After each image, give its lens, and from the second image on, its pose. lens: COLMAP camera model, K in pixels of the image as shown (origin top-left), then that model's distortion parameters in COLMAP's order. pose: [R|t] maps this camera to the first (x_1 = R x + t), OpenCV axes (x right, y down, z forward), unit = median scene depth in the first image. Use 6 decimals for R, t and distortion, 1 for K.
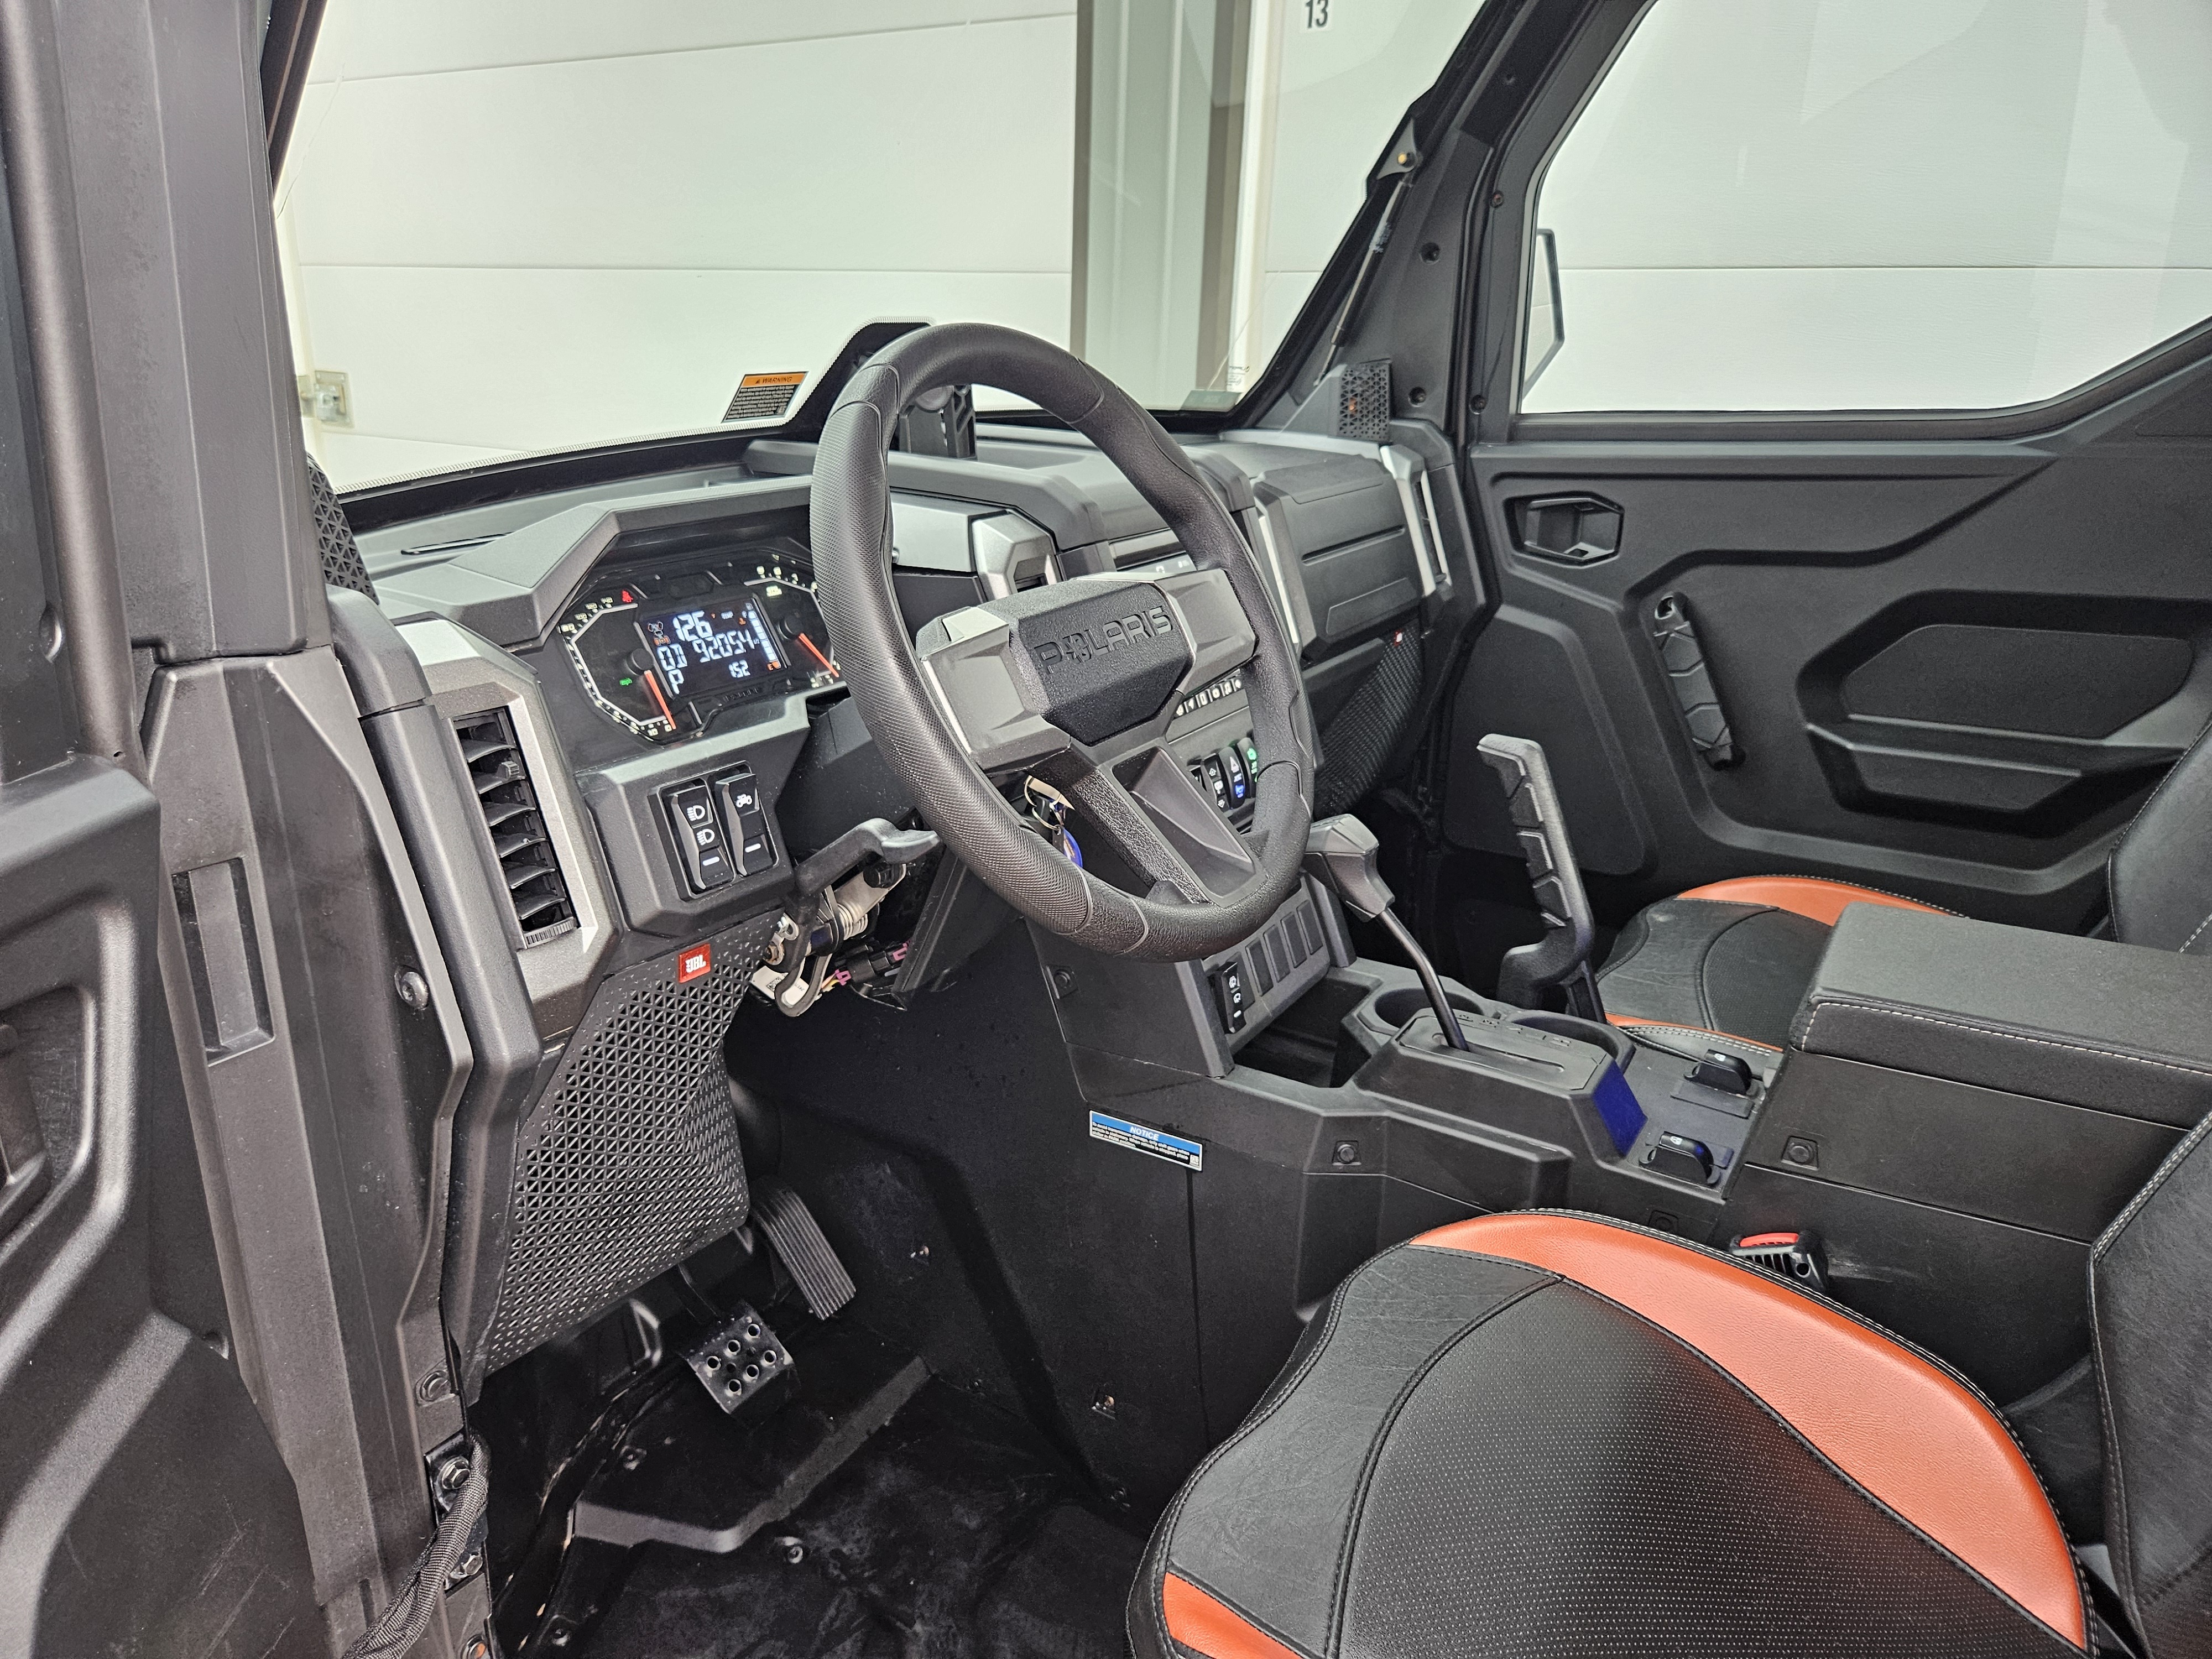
lens RADIAL K [[1475.9, 0, 1106.6], [0, 1475.9, 833.0], [0, 0, 1]] dist [0.061994, -0.065760]
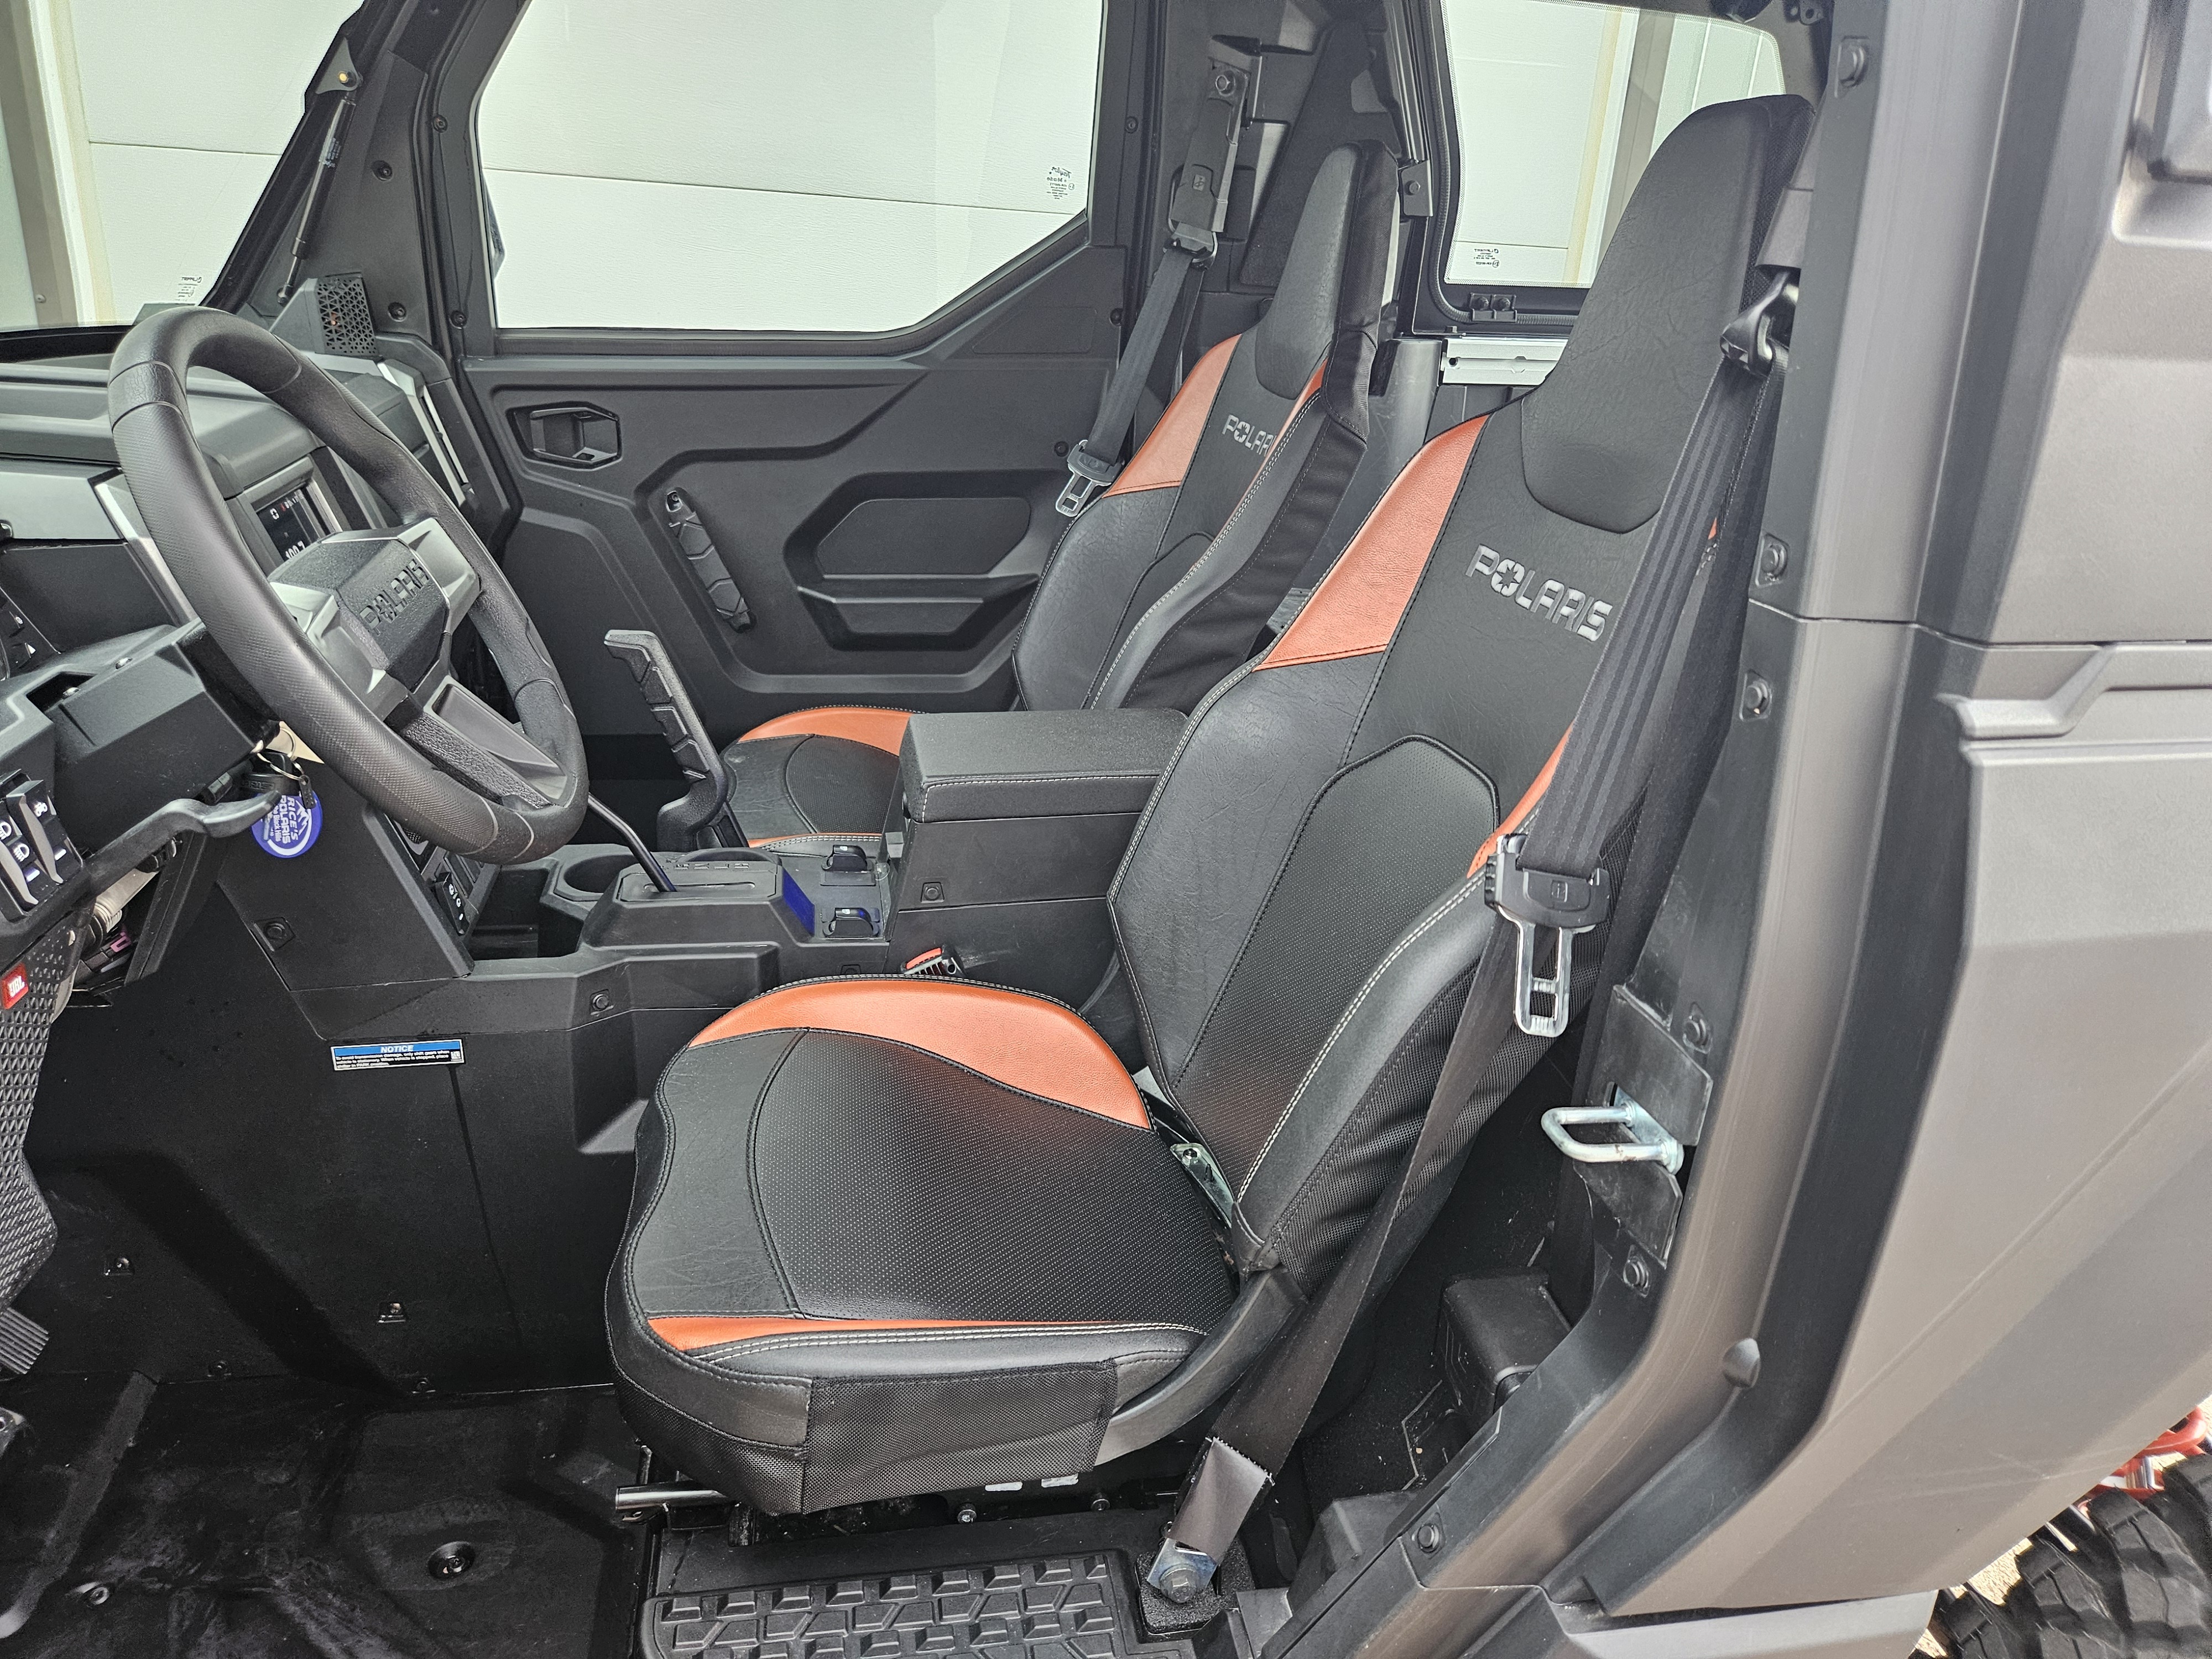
lens RADIAL K [[1475.9, 0, 1106.6], [0, 1475.9, 833.0], [0, 0, 1]] dist [0.061994, -0.065760]
pose [[0.725223, -0.230248, 0.648874, -0.255334], [0.169790, 0.973128, 0.155539, -0.027079], [-0.667250, -0.002628, 0.744829, -0.134050]]
